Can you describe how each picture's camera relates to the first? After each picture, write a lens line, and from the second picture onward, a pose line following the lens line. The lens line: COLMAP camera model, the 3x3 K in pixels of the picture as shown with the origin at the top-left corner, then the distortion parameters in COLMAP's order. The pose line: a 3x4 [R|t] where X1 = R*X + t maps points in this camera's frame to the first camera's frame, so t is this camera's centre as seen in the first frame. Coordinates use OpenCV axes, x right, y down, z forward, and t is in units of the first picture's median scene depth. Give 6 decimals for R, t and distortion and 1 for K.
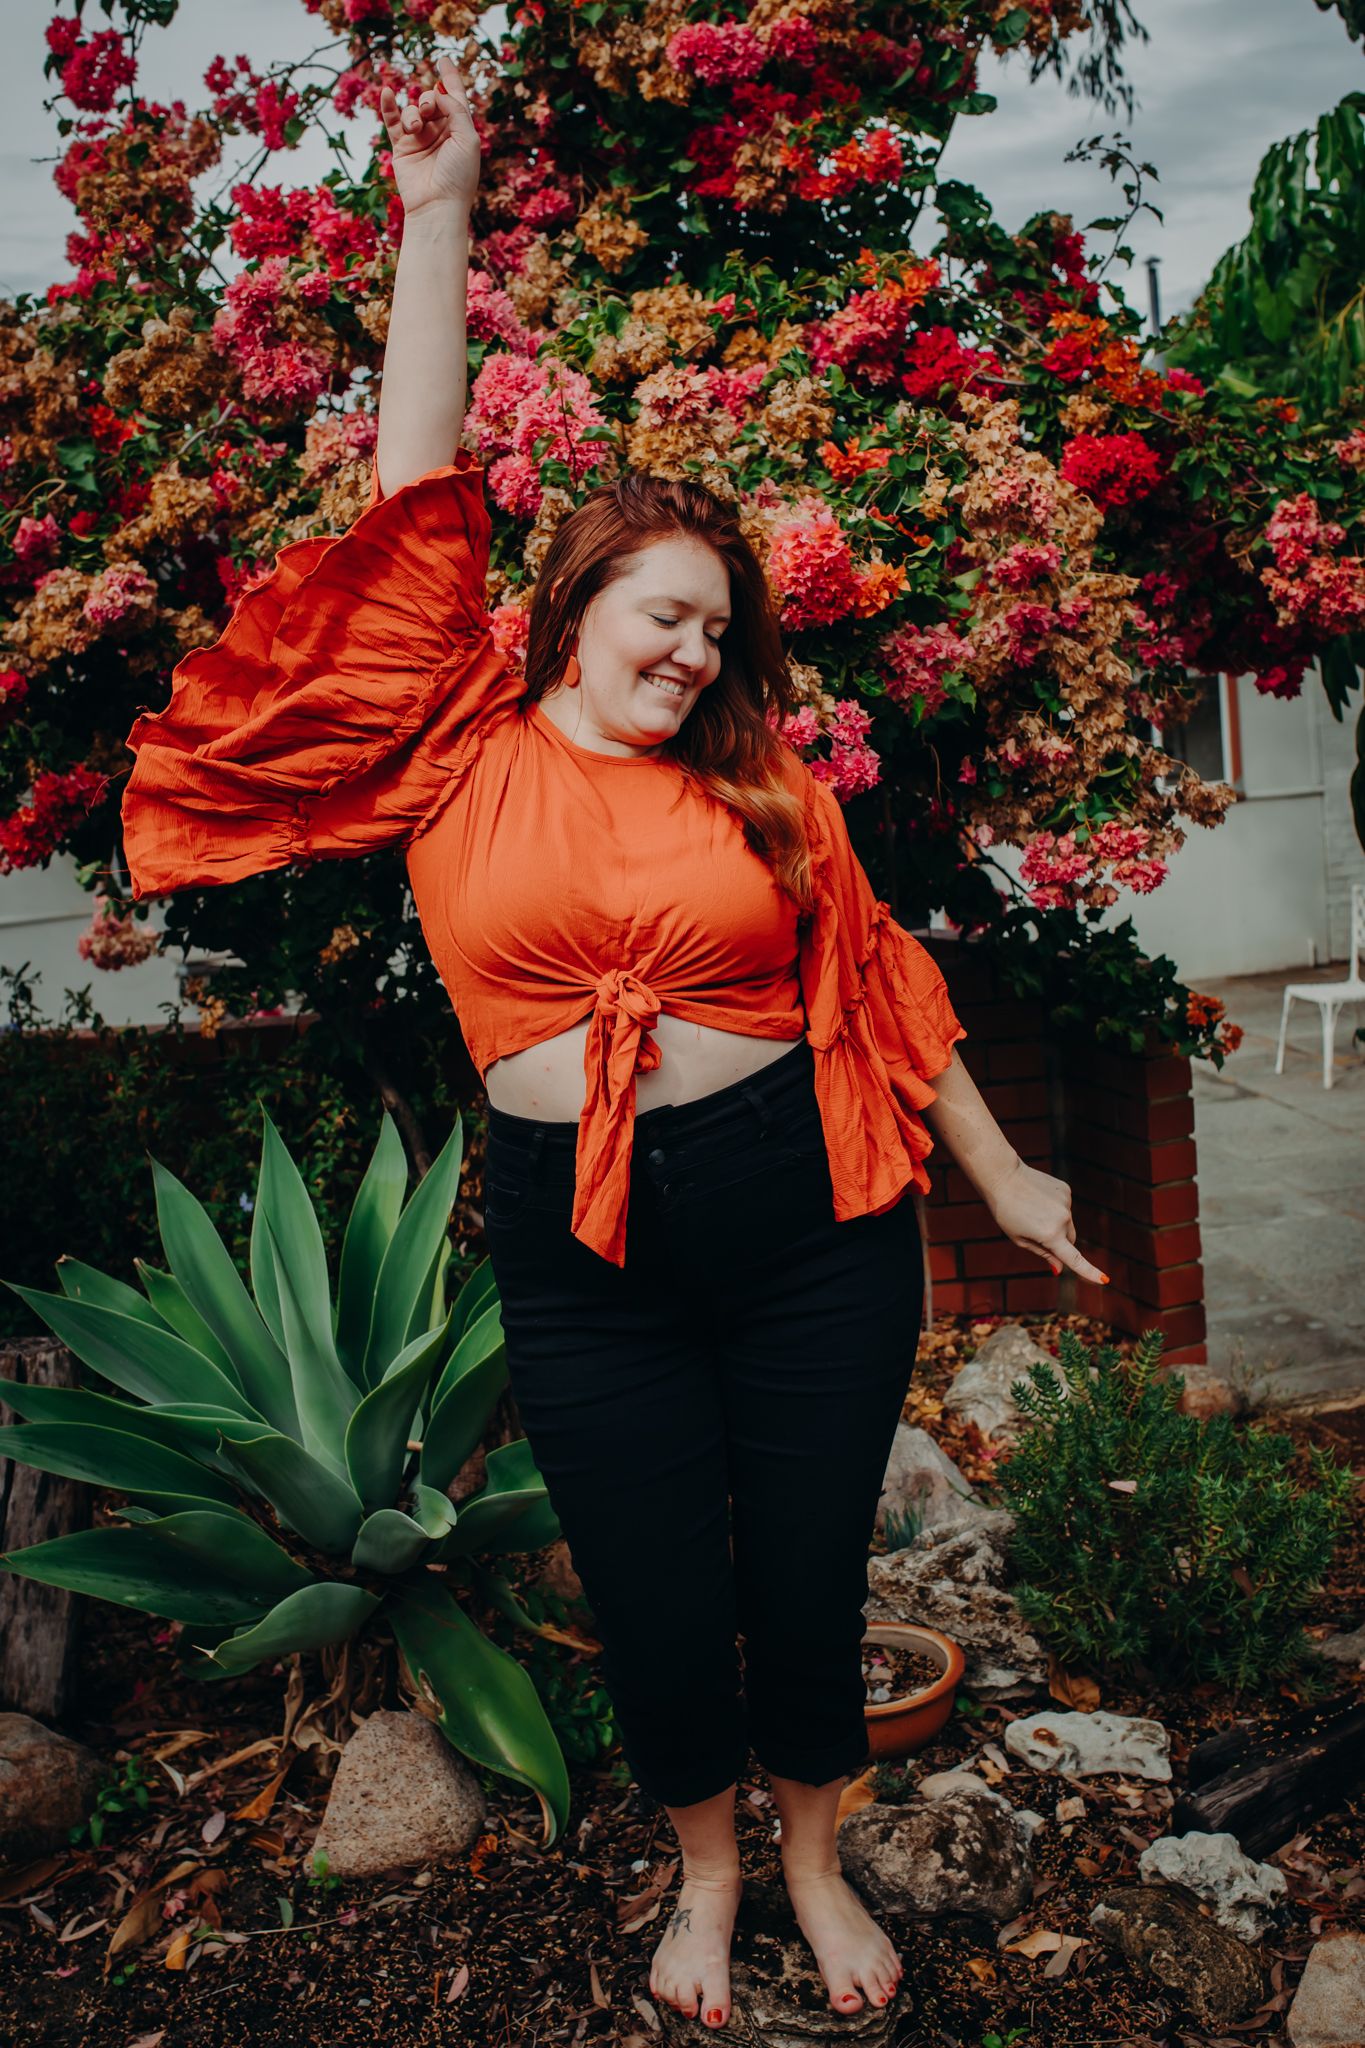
lens RADIAL K [[2131.5, 0, 679.3], [0, 2131.5, 964.4], [0, 0, 1]] dist [-0.012266, 0.001409]
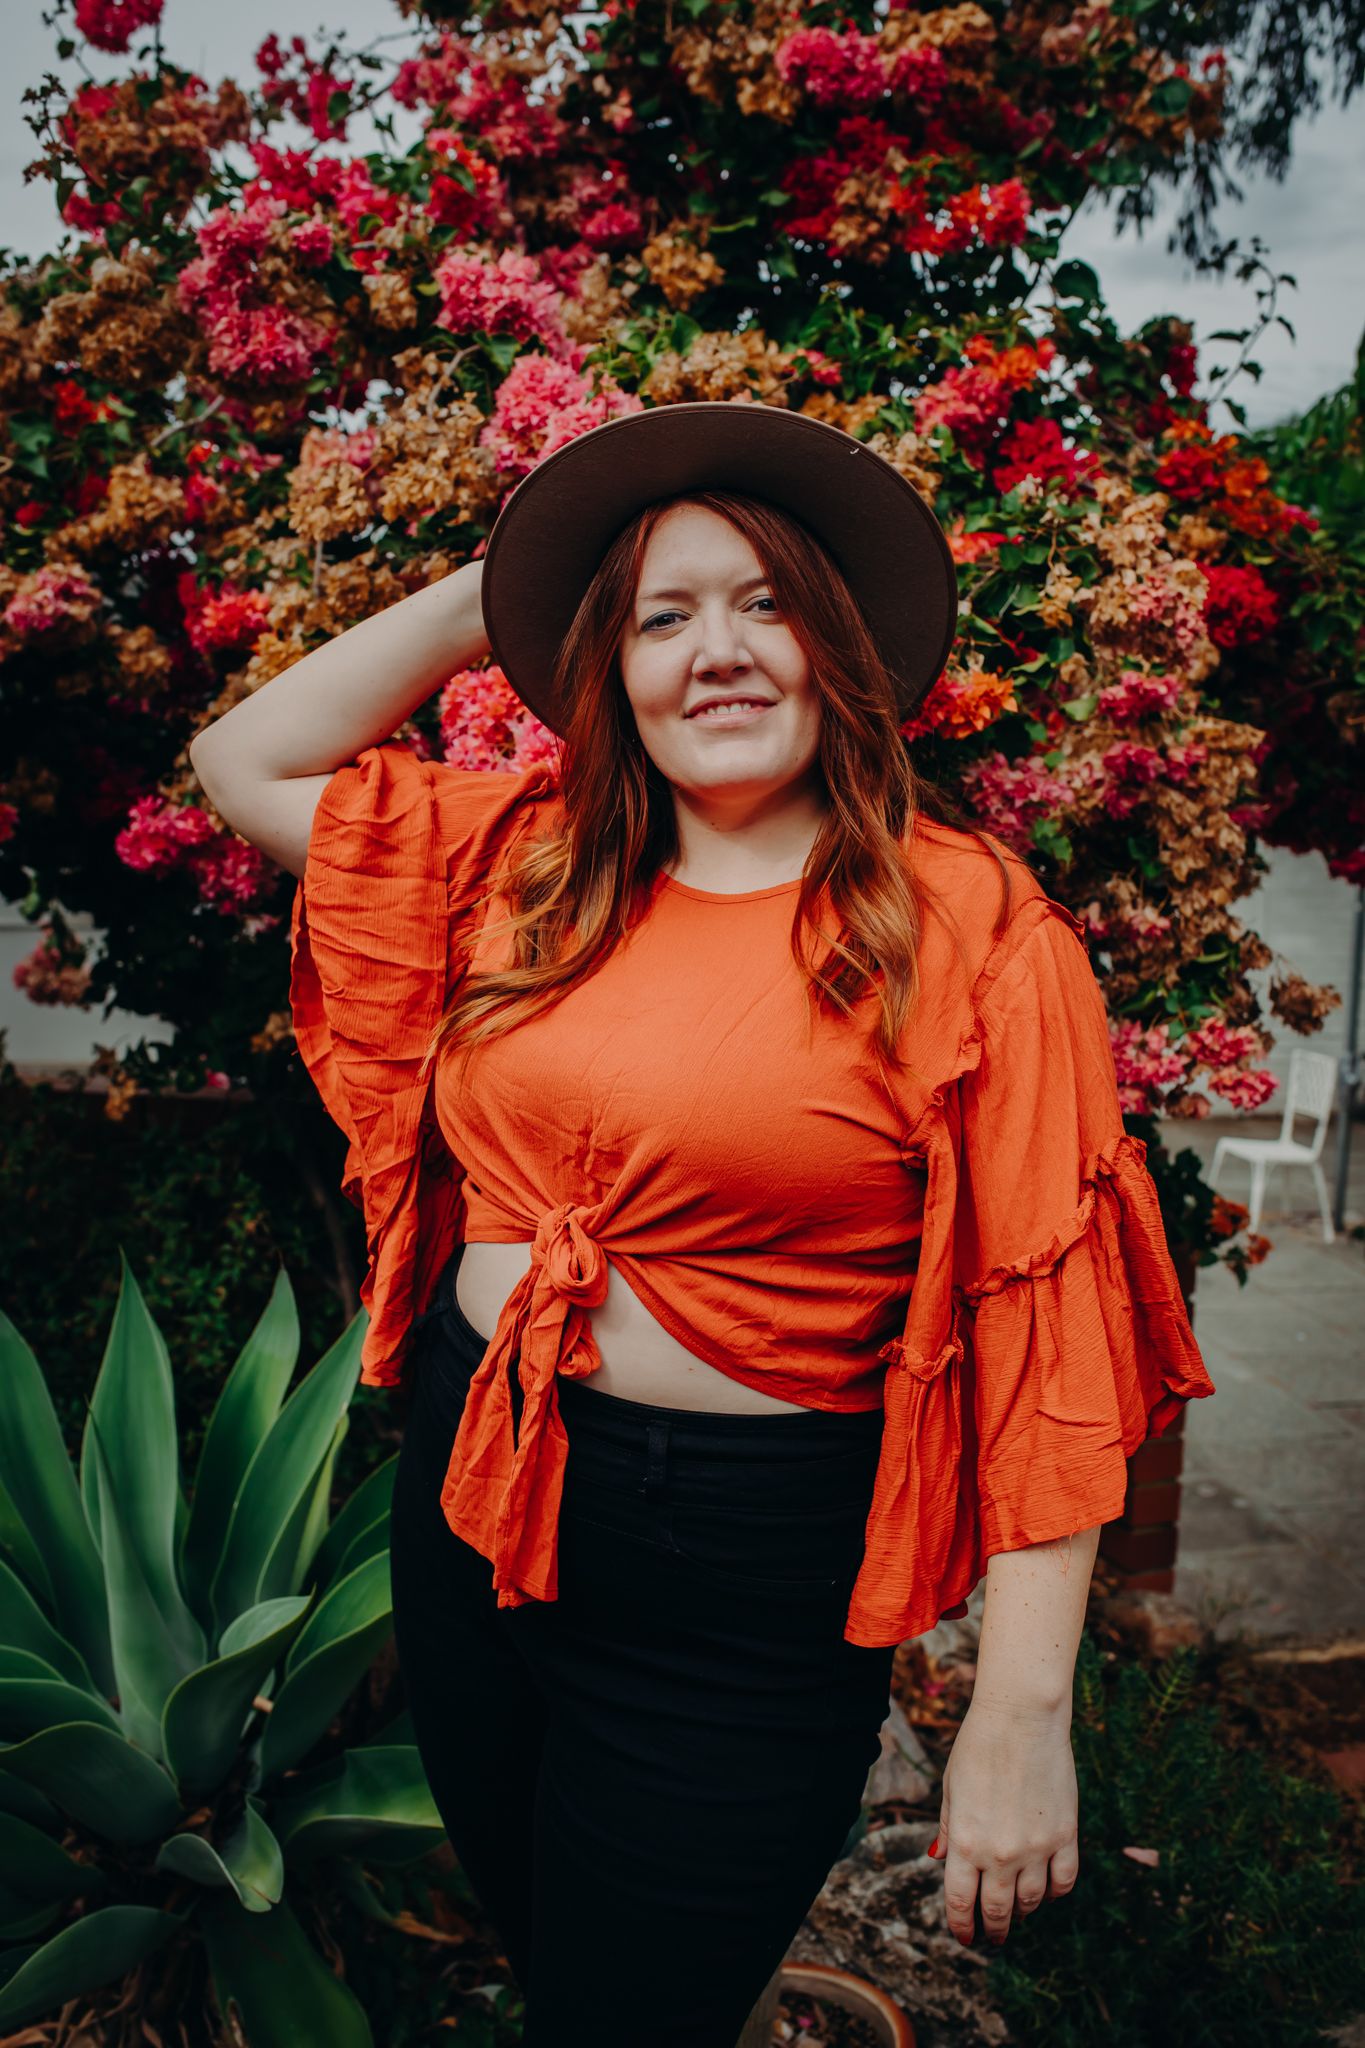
lens RADIAL K [[1987.7, 0, 682.5], [0, 1987.7, 1024.0], [0, 0, 1]] dist [-0.022545, -0.006150]
pose [[0.992176, 0.123277, 0.019722, -0.010377], [-0.123135, 0.992355, -0.008276, -0.029667], [-0.020591, 0.005783, 0.999771, 0.200810]]
